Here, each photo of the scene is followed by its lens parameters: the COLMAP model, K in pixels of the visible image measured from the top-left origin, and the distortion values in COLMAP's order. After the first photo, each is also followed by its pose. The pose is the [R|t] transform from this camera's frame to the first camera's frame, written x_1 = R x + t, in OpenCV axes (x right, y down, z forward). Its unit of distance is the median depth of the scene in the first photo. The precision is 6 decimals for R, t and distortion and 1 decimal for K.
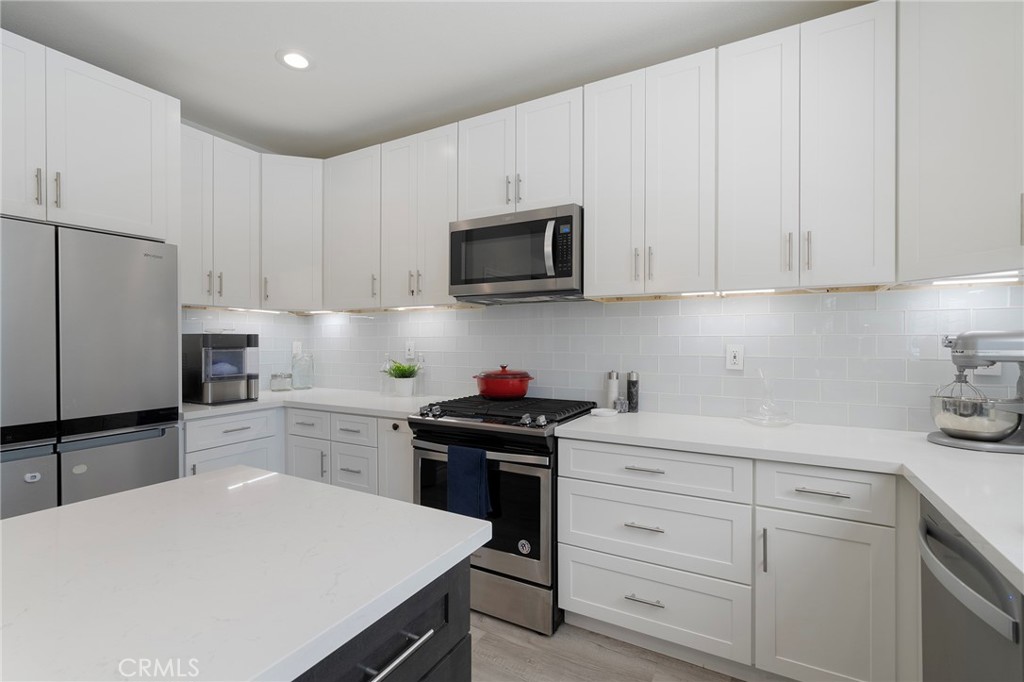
lens RADIAL K [[469.1, 0, 505.5], [0, 469.1, 339.3], [0, 0, 1]] dist [-0.001003, 0.000140]
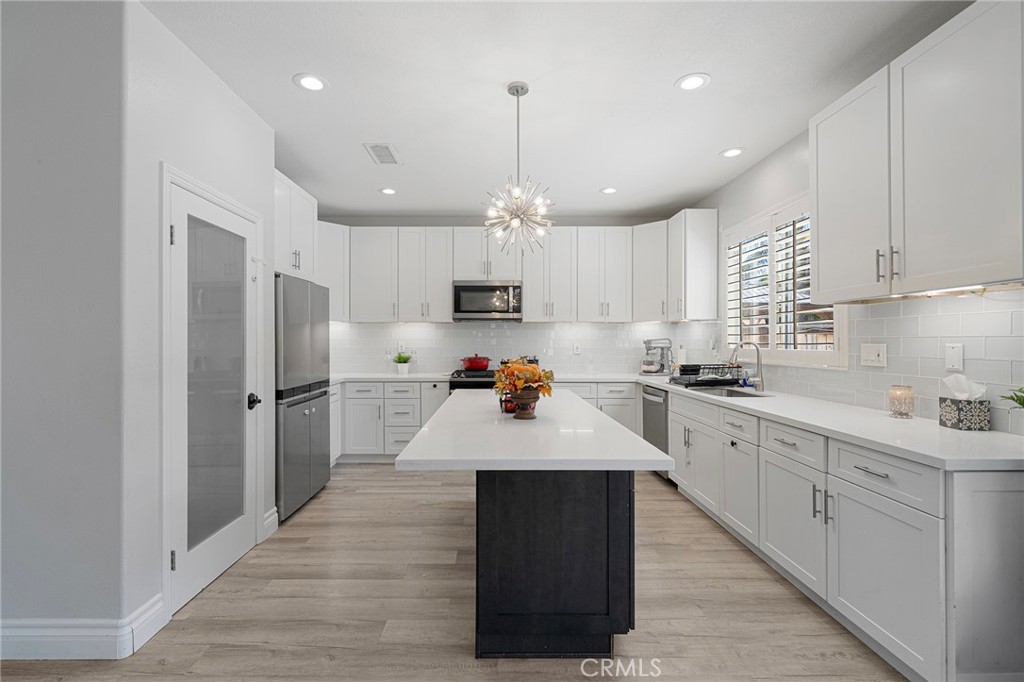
lens RADIAL K [[469.1, 0, 502.2], [0, 469.1, 343.5], [0, 0, 1]] dist [-0.001003, 0.000140]
pose [[0.865548, -0.004083, 0.500810, -1.026919], [-0.002273, 0.999924, 0.012081, -0.013645], [-0.500821, -0.011595, 0.865473, -0.872693]]
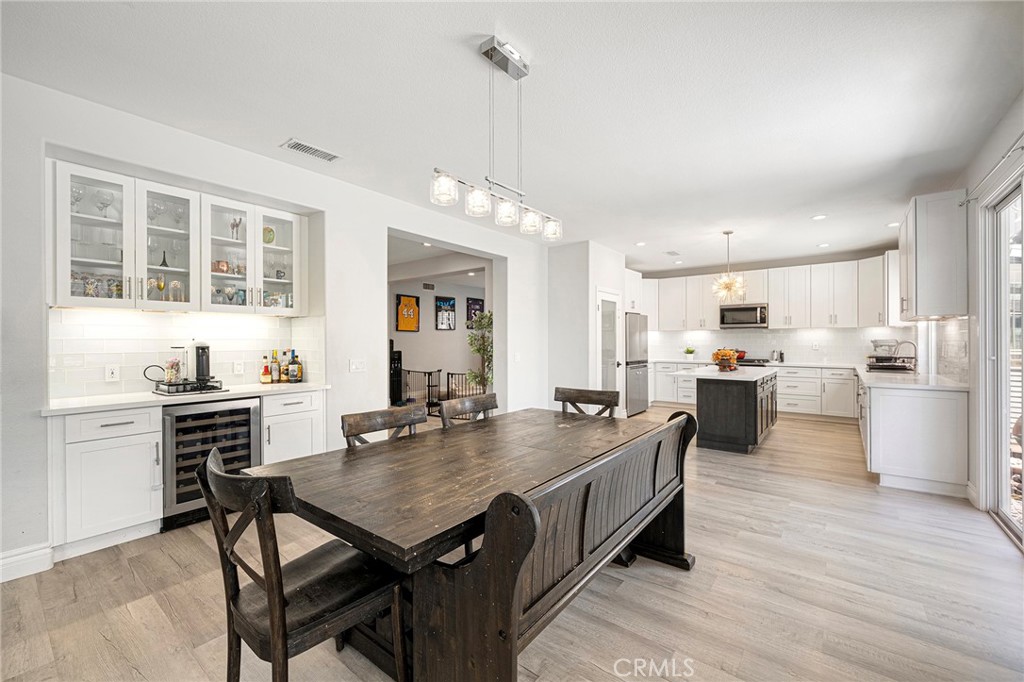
lens RADIAL K [[405.5, 0, 508.9], [0, 405.5, 341.8], [0, 0, 1]] dist [-0.014500, 0.000253]
pose [[0.987019, -0.003042, -0.160572, -1.266997], [0.004063, 0.999974, 0.006030, -0.018548], [0.160549, -0.006604, 0.987006, -2.296148]]
